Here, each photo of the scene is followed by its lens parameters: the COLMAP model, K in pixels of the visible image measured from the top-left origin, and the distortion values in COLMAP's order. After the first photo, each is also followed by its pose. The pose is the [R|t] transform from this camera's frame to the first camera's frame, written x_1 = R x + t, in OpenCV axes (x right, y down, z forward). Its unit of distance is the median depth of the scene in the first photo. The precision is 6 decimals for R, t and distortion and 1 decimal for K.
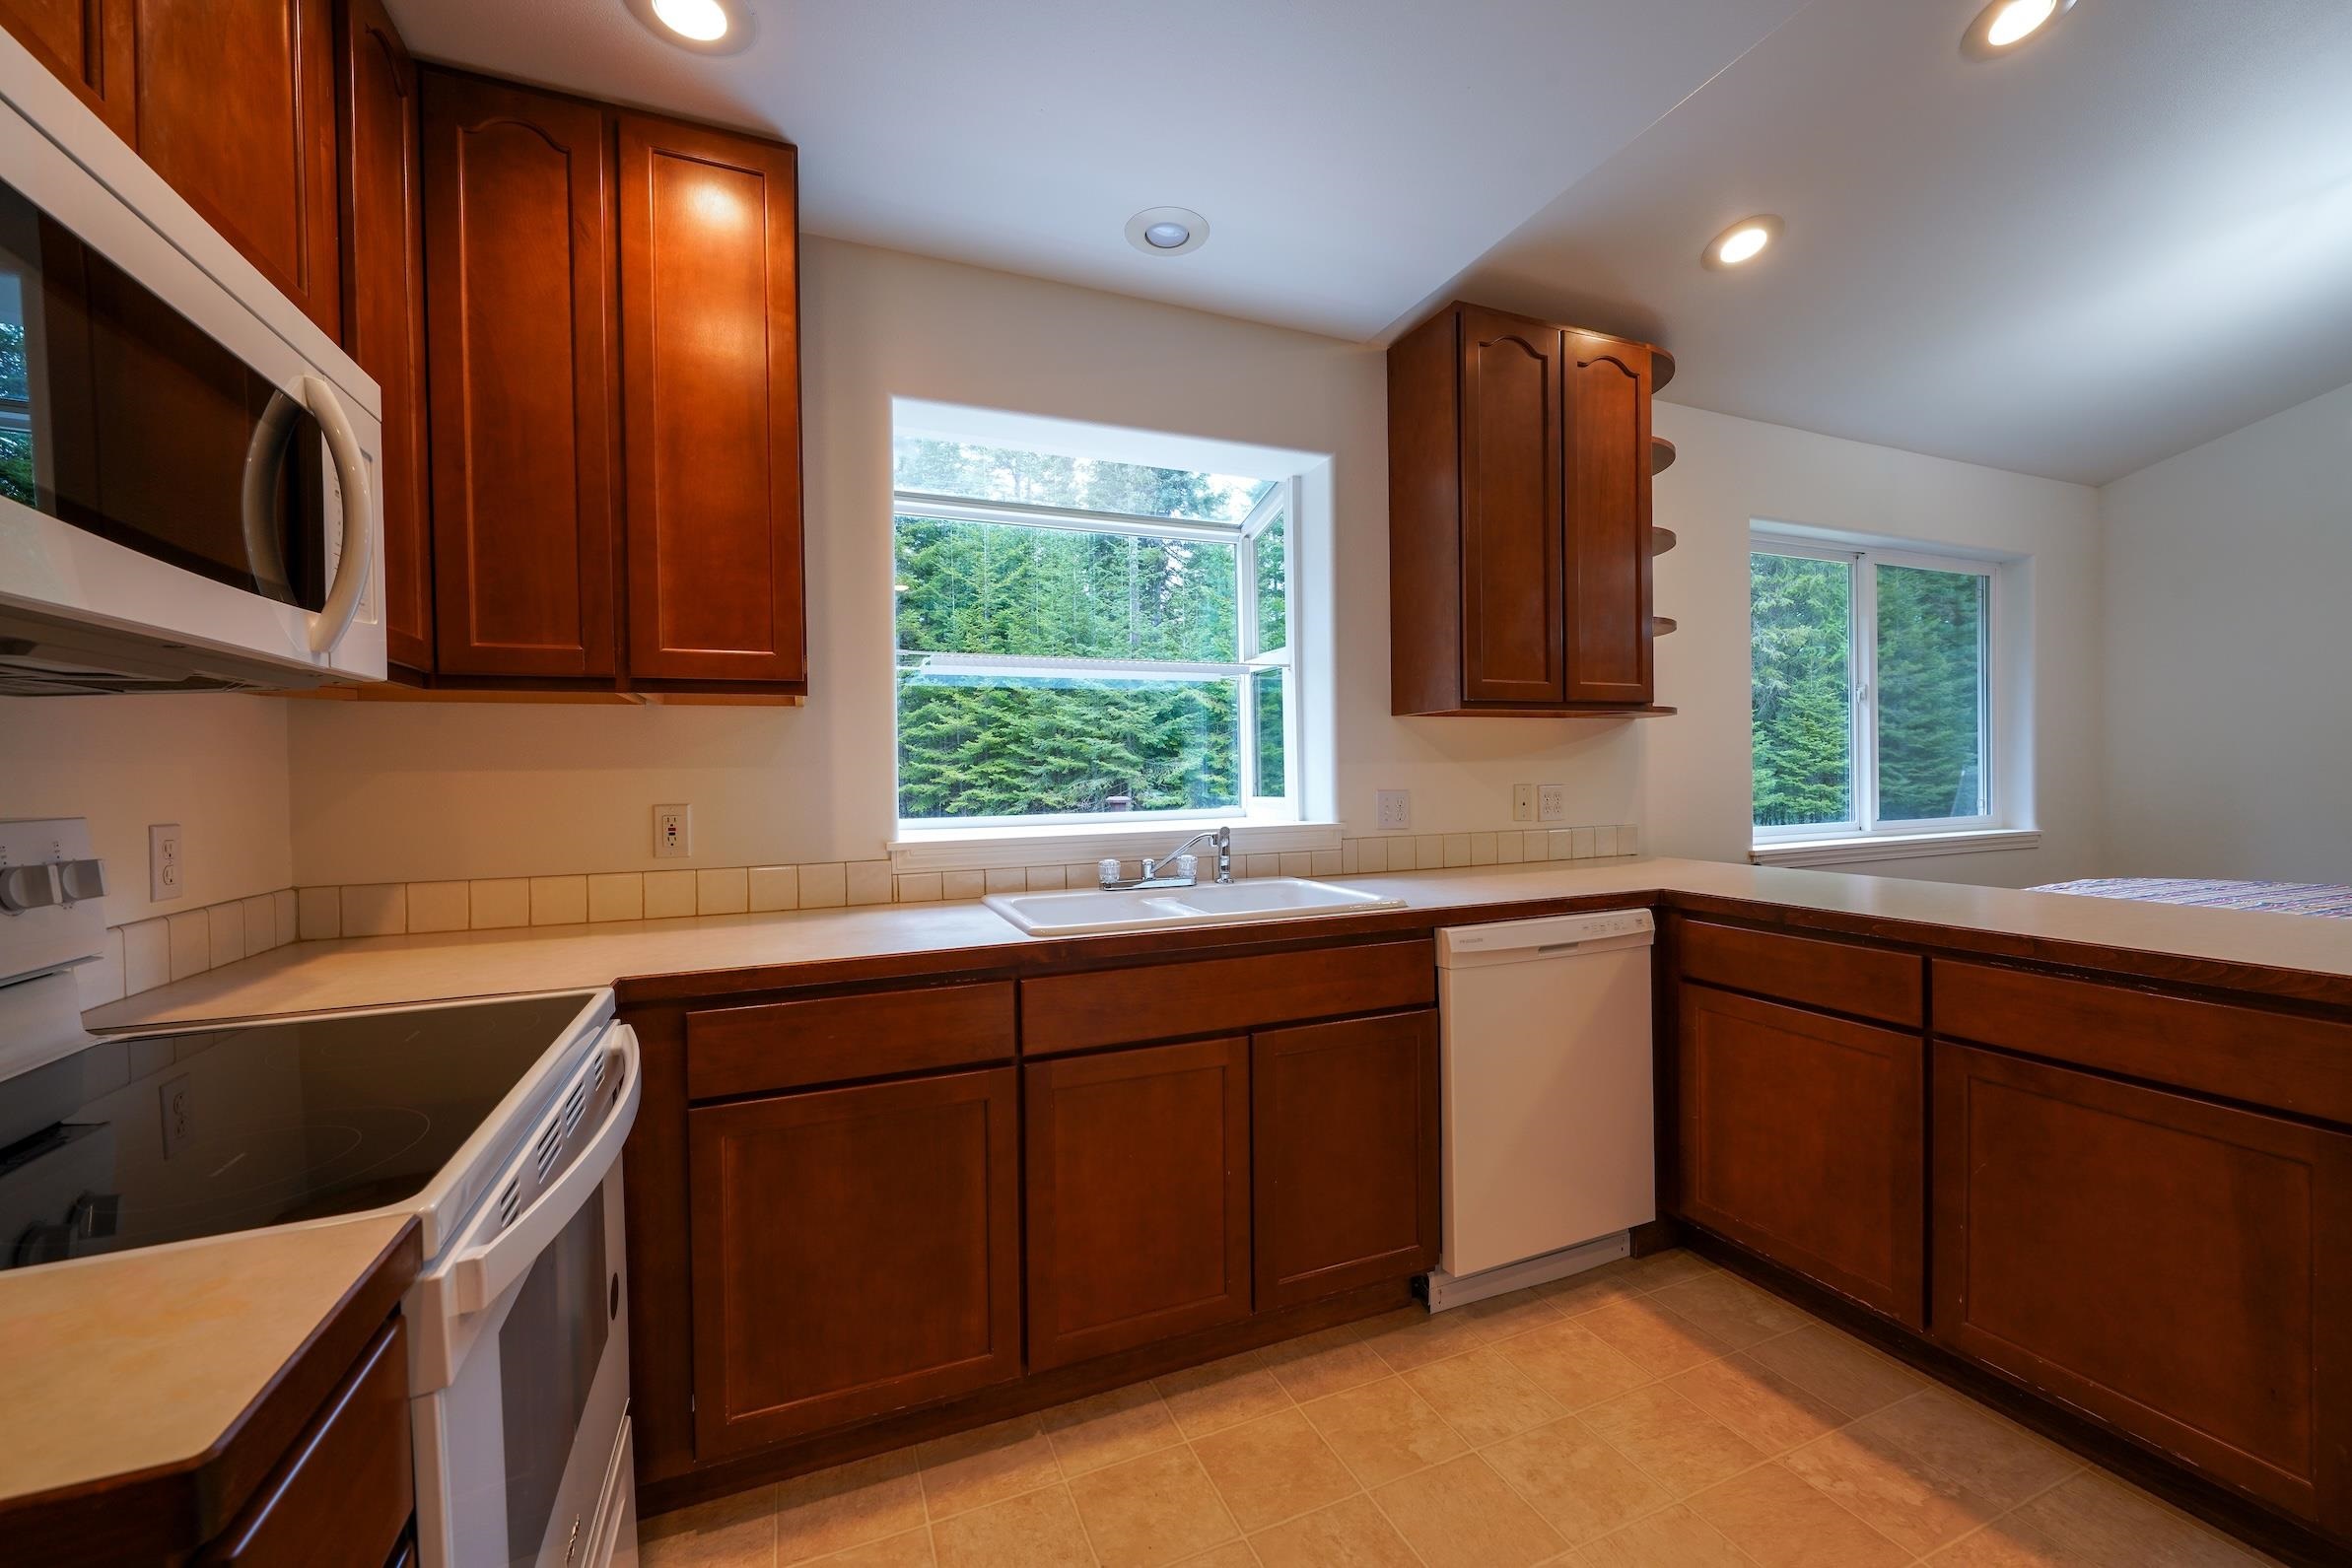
lens RADIAL K [[911.4, 0, 1176.0], [0, 911.4, 784.0], [0, 0, 1]] dist [-0.000006, 0.000070]
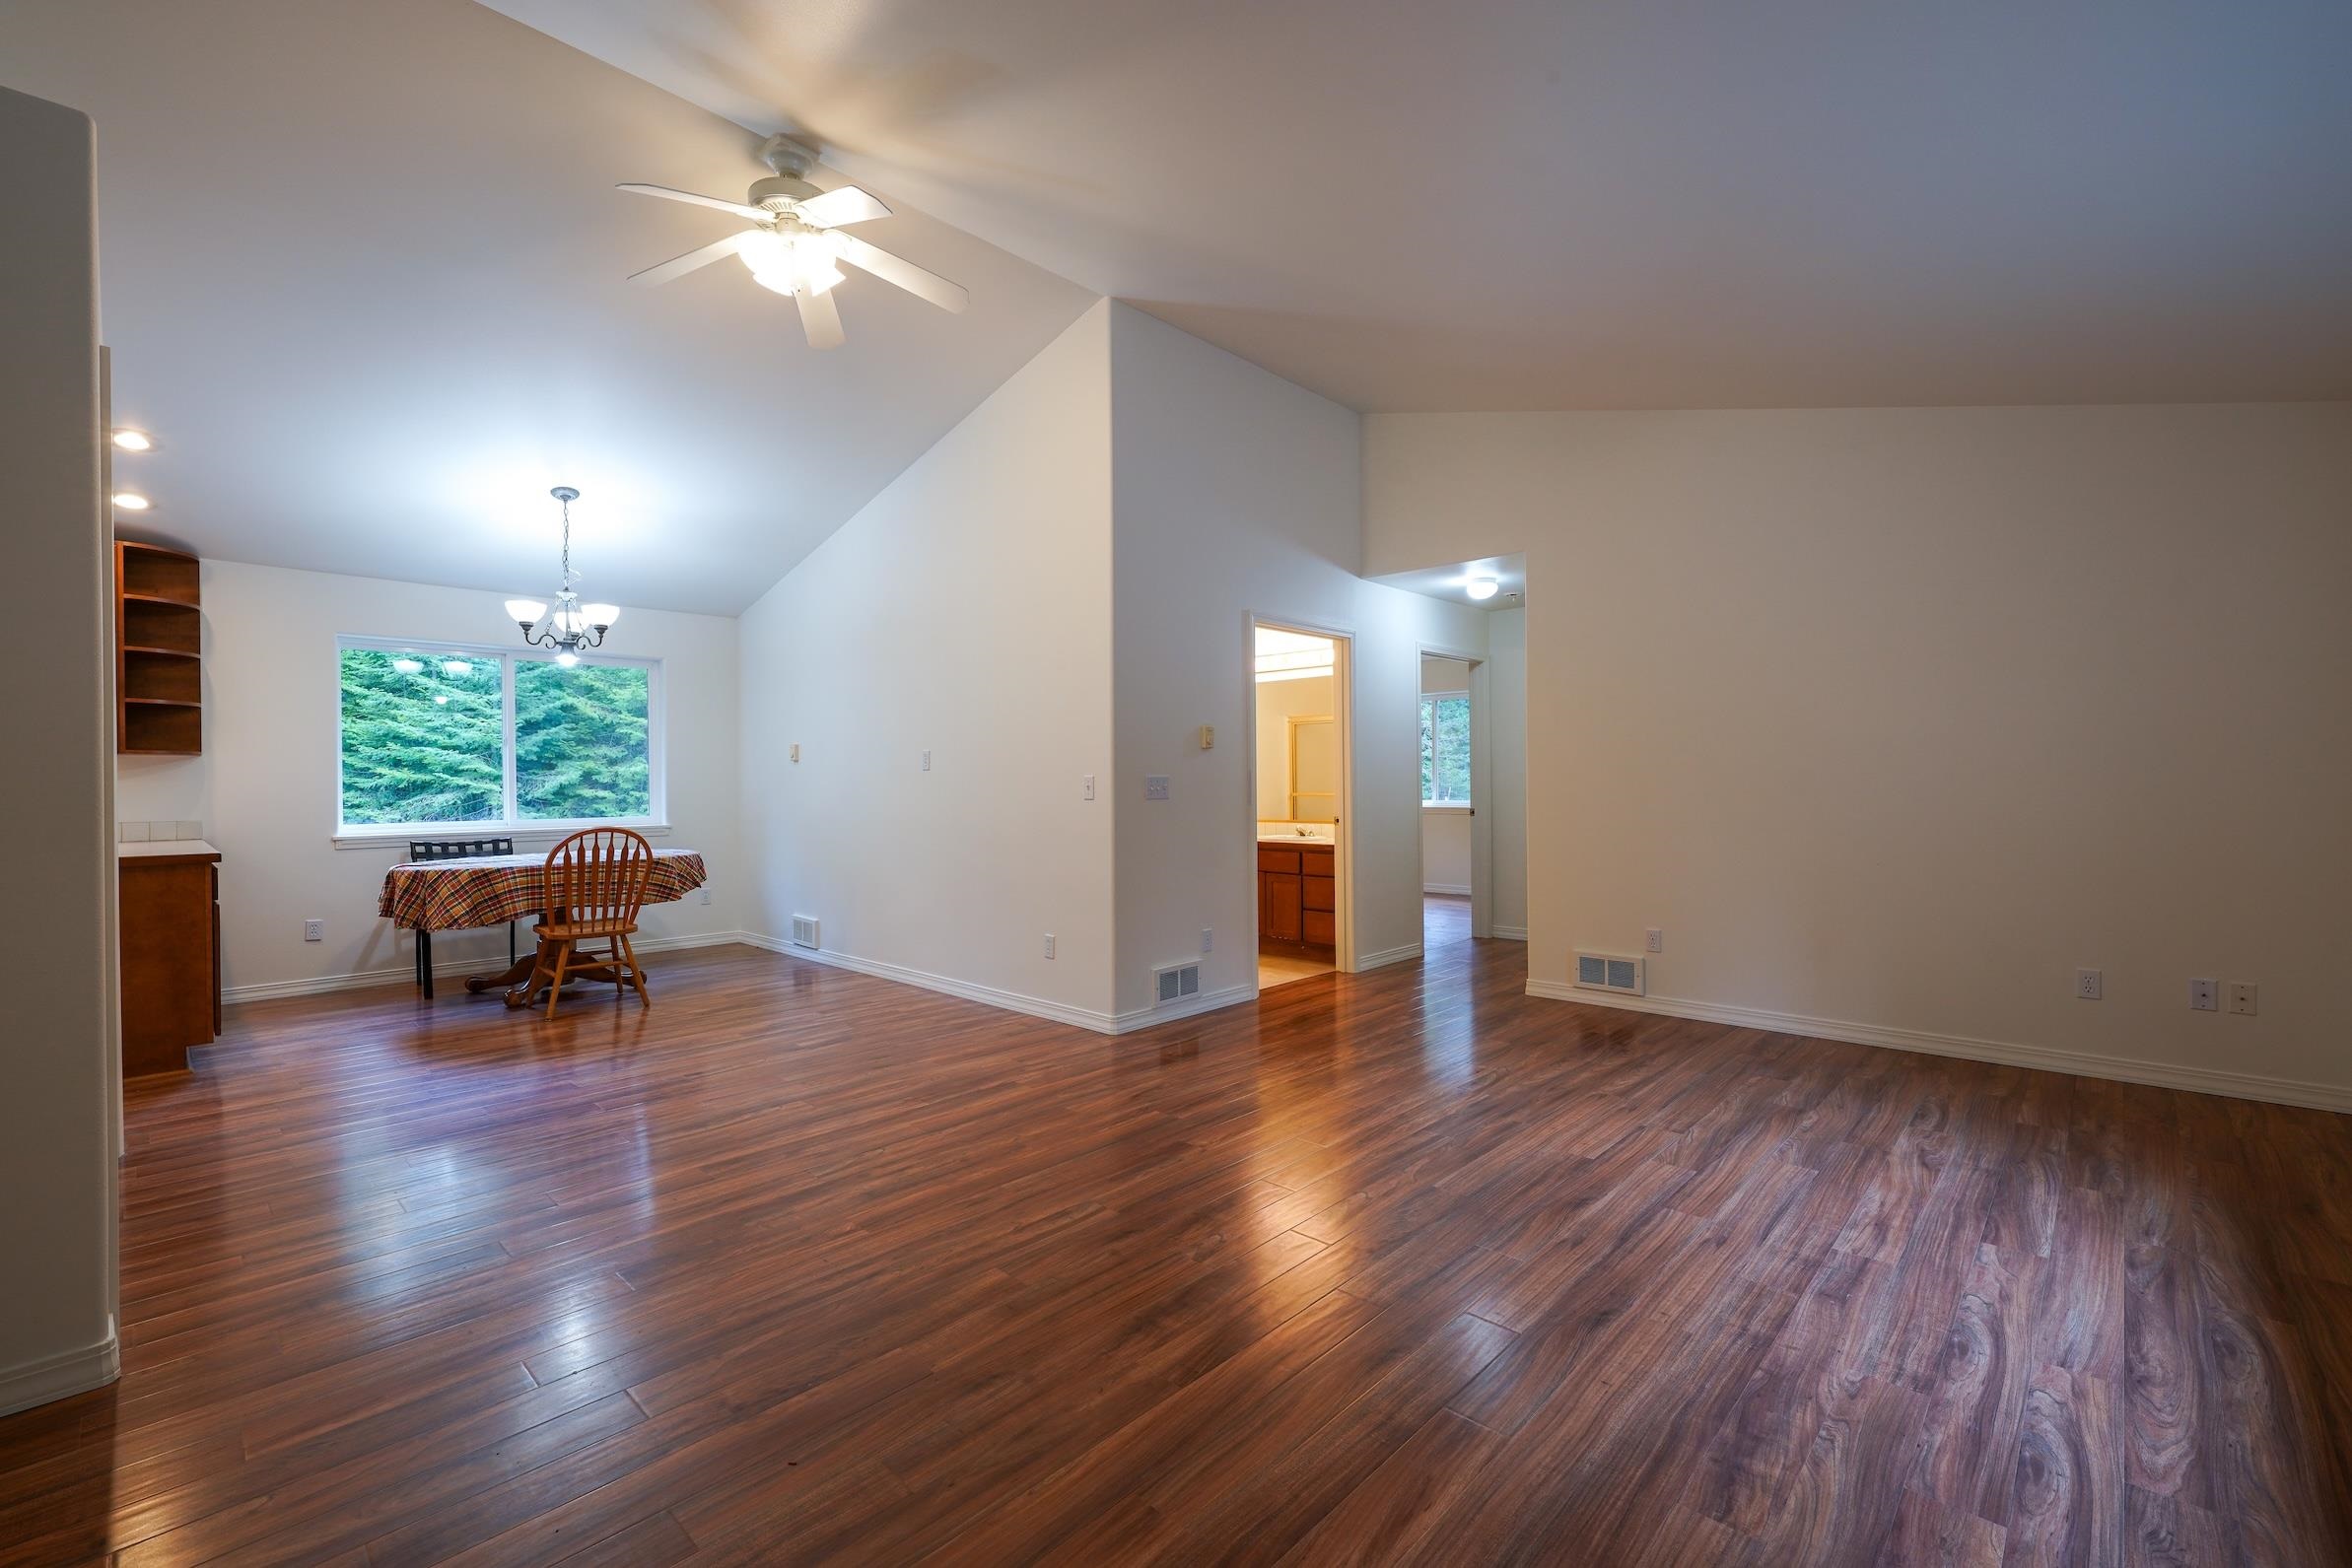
lens RADIAL K [[992.8, 0, 1176.0], [0, 992.8, 784.0], [0, 0, 1]] dist [0.001147, -0.000160]
pose [[0.917042, 0.005558, 0.398751, 0.175202], [0.001108, 0.999864, -0.016484, 0.001429], [-0.398788, 0.015558, 0.916911, -0.165989]]
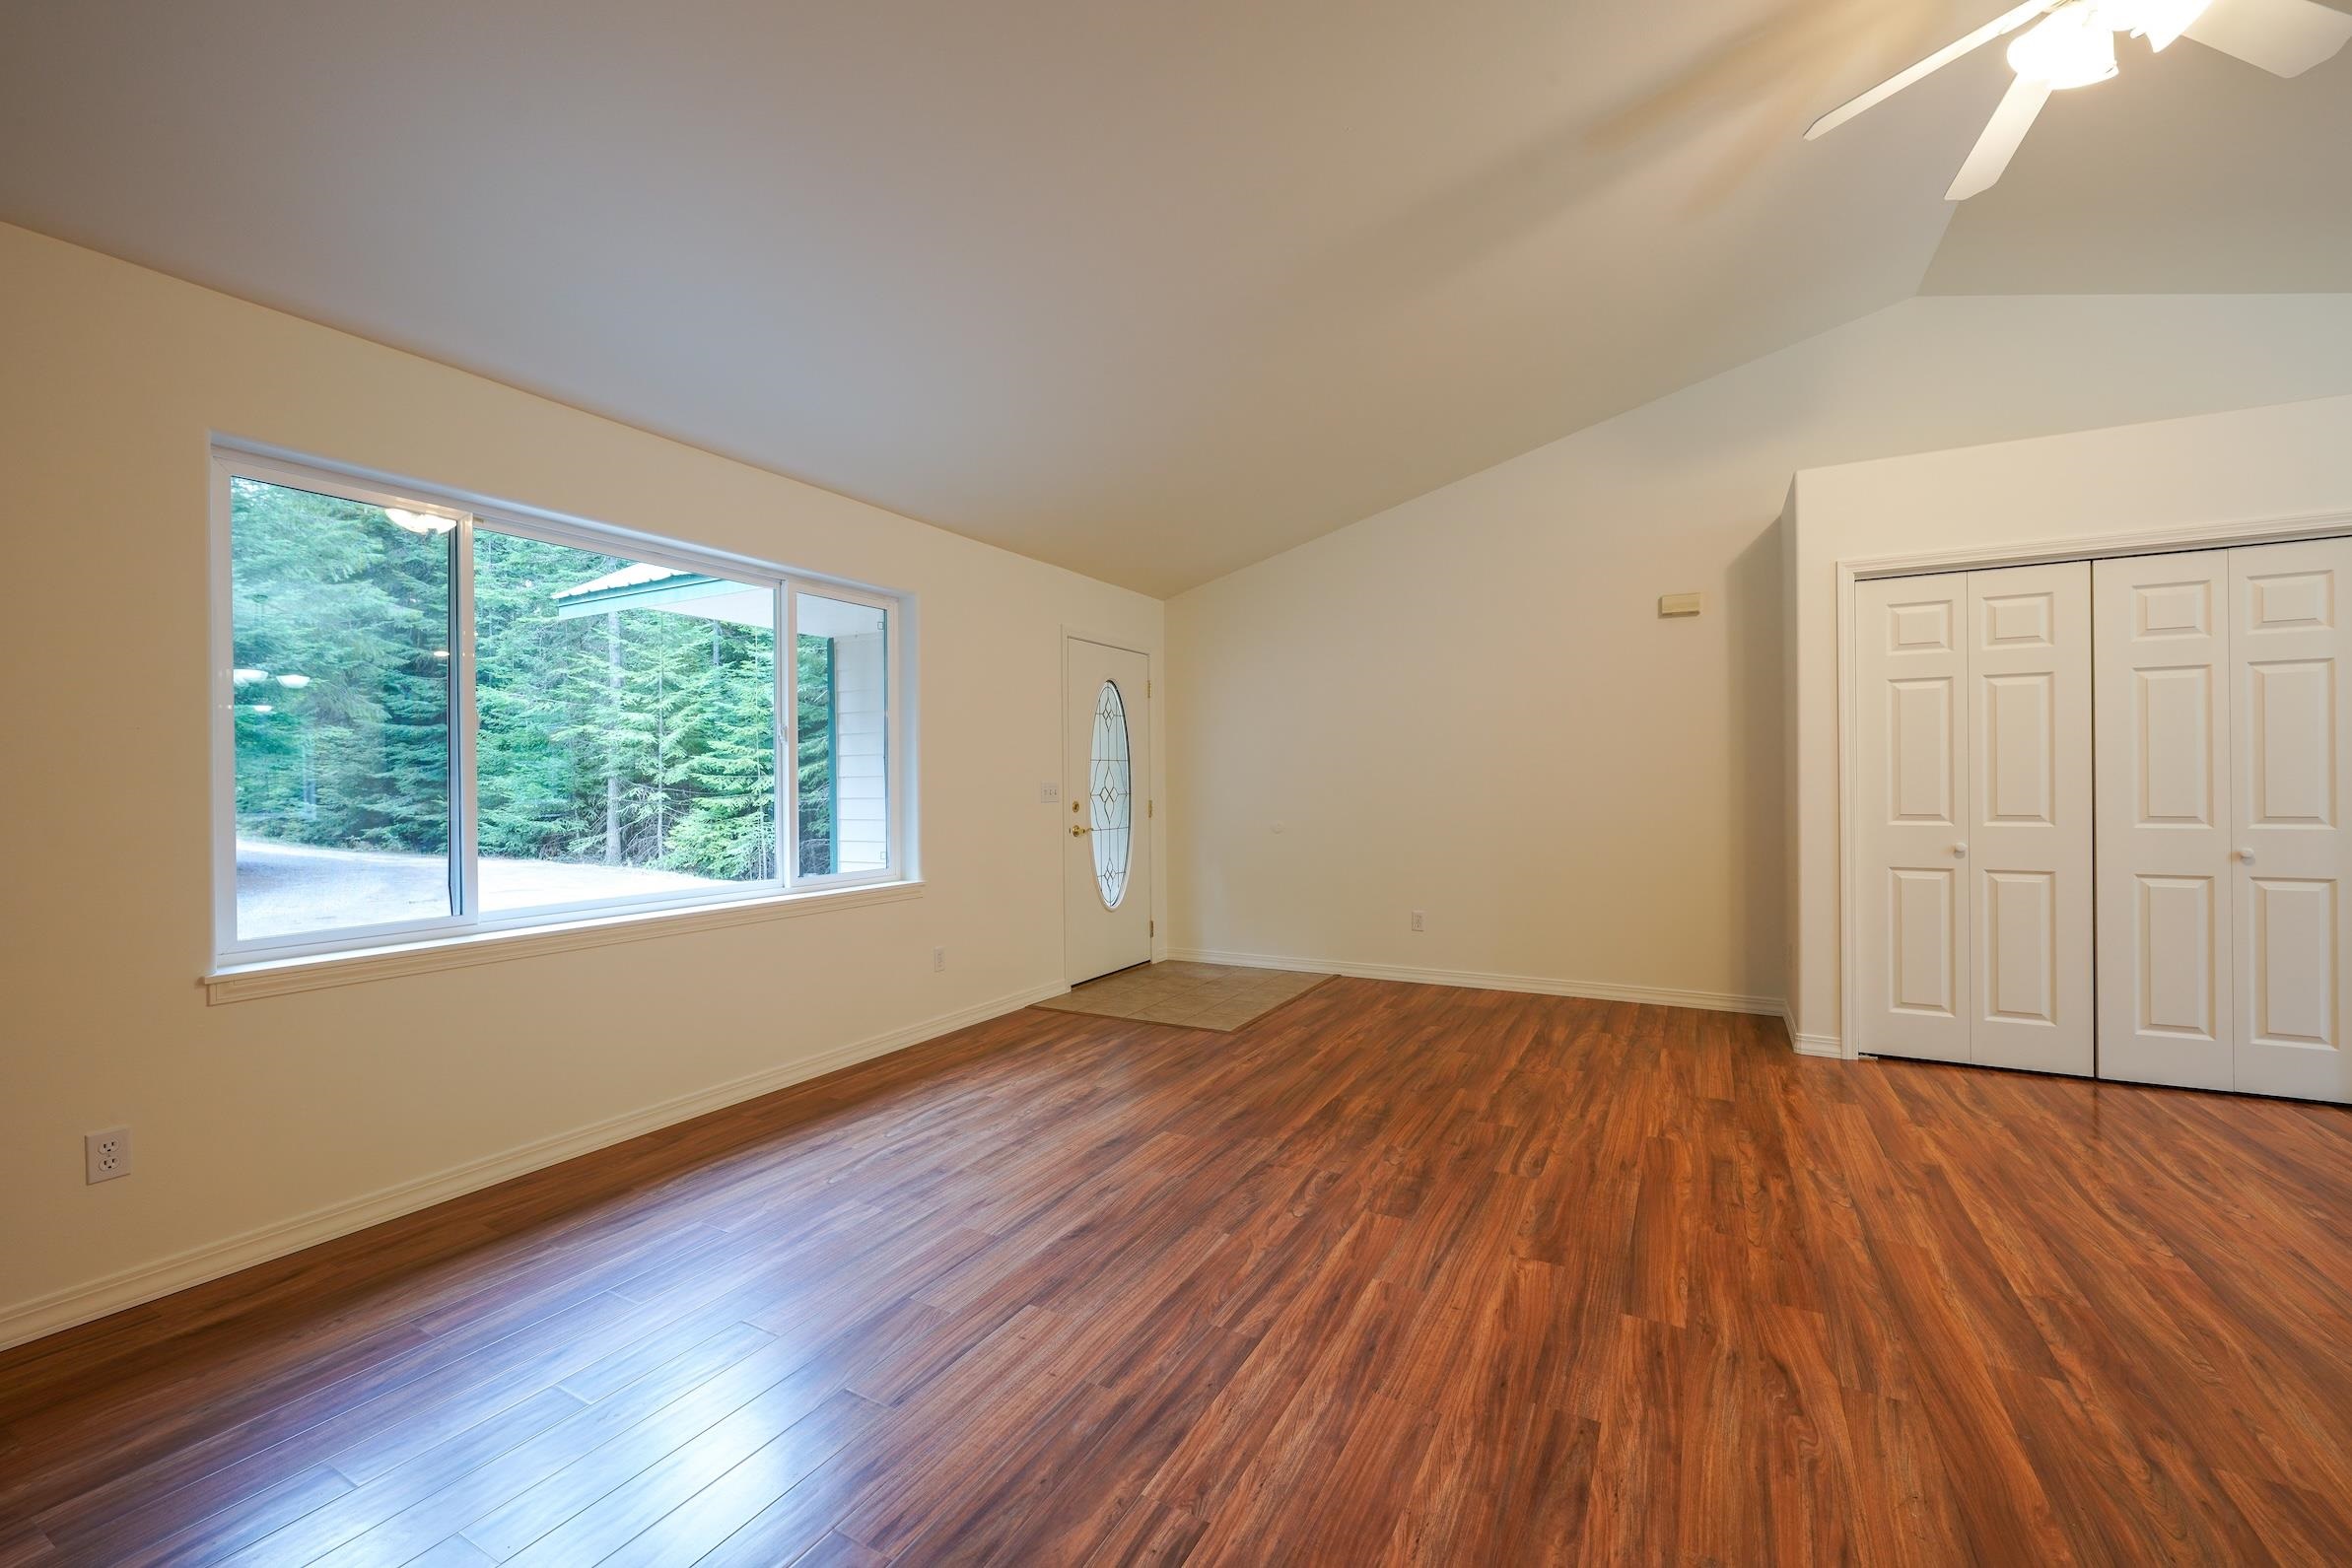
lens RADIAL K [[992.8, 0, 1176.0], [0, 992.8, 784.0], [0, 0, 1]] dist [0.001147, -0.000160]
pose [[-0.785261, 0.020322, -0.618831, 0.322746], [0.011059, 0.999762, 0.018799, -0.003550], [0.619066, 0.007919, -0.785299, 0.013714]]
